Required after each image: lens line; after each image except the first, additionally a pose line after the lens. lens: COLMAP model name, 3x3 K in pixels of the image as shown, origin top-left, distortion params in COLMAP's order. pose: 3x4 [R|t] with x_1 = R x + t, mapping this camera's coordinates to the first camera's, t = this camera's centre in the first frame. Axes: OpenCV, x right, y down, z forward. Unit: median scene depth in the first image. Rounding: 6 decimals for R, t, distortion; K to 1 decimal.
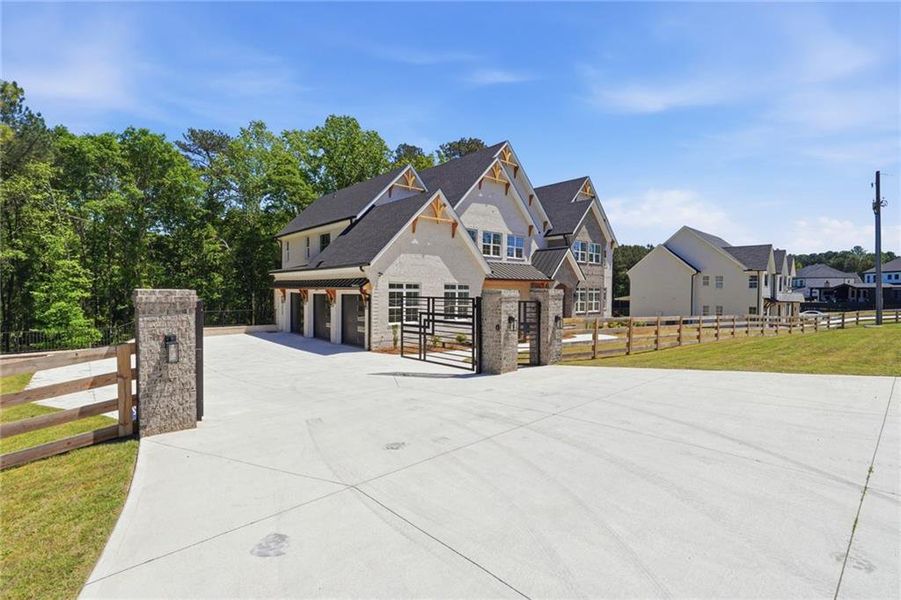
lens RADIAL K [[427.0, 0, 450.5], [0, 427.0, 300.0], [0, 0, 1]] dist [0.002954, 0.000982]
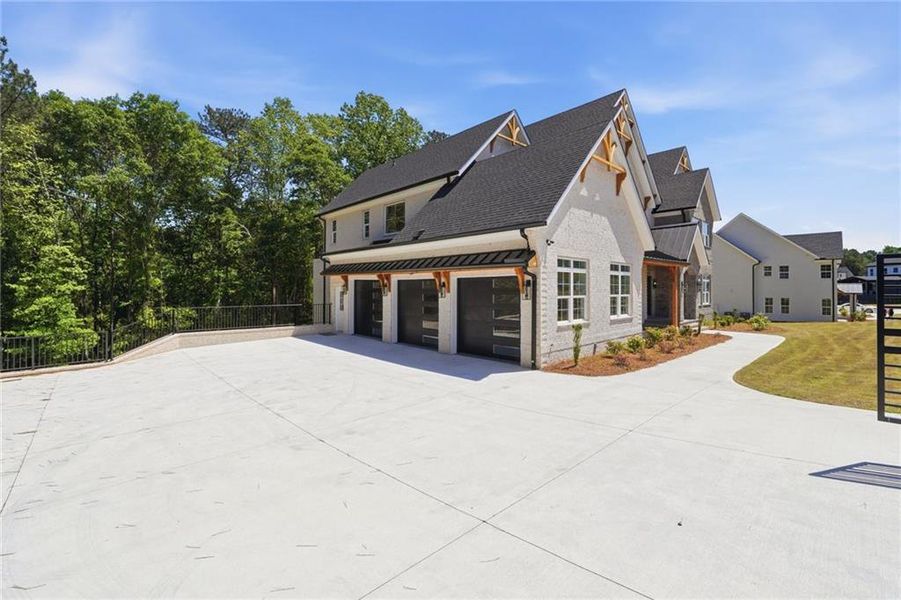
lens RADIAL K [[395.8, 0, 459.8], [0, 395.8, 288.5], [0, 0, 1]] dist [-0.003144, -0.000807]
pose [[0.999127, -0.005507, 0.041415, -0.162737], [0.006314, 0.999792, -0.019397, 0.008103], [-0.041299, 0.019641, 0.998954, 0.225406]]
